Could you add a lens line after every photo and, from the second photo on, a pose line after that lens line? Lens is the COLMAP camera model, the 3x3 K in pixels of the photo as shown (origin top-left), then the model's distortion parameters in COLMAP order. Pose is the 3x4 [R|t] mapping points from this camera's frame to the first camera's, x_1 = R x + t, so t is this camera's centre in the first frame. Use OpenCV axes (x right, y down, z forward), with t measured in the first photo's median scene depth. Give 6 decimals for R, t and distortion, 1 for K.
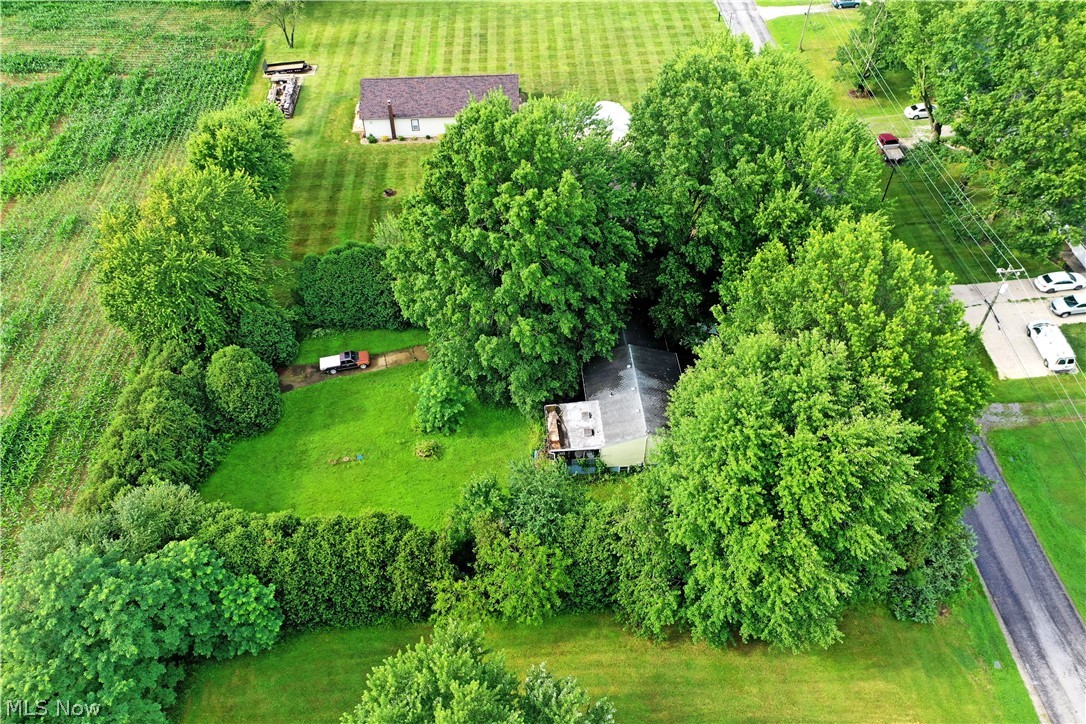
lens RADIAL K [[889.5, 0, 544.3], [0, 889.5, 361.7], [0, 0, 1]] dist [0.005398, -0.000980]
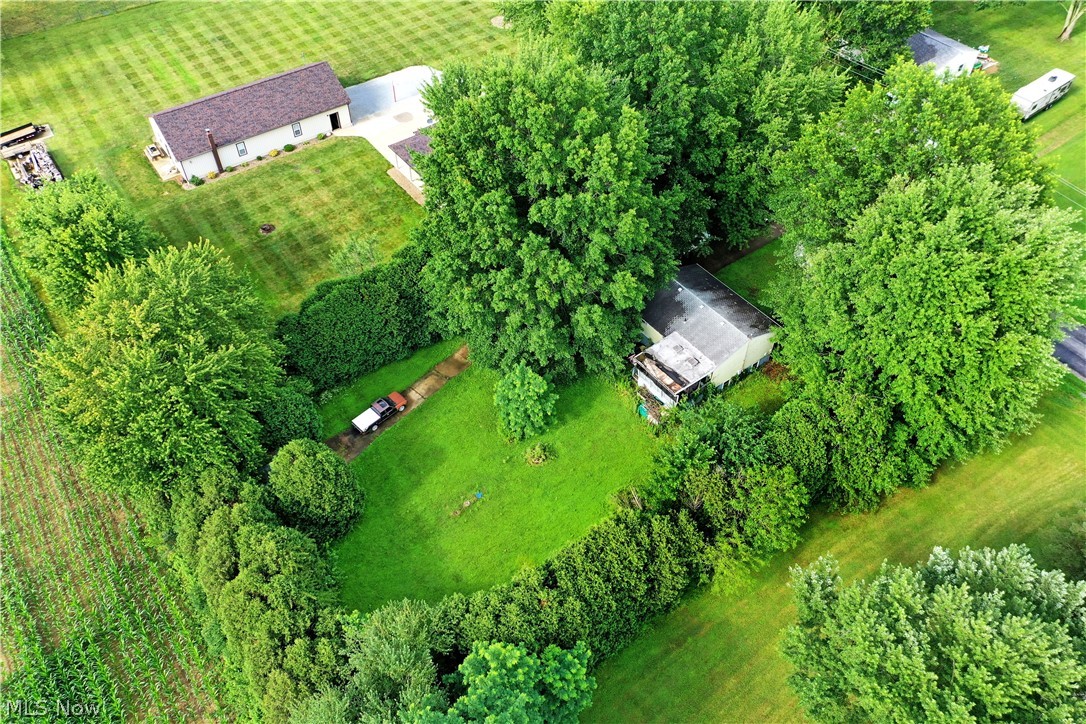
lens RADIAL K [[889.5, 0, 543.4], [0, 889.5, 363.2], [0, 0, 1]] dist [0.005398, -0.000980]
pose [[0.836353, -0.393021, 0.382162, -0.404717], [0.380605, 0.918031, 0.111172, -0.079827], [-0.394529, 0.052474, 0.917384, 0.143432]]
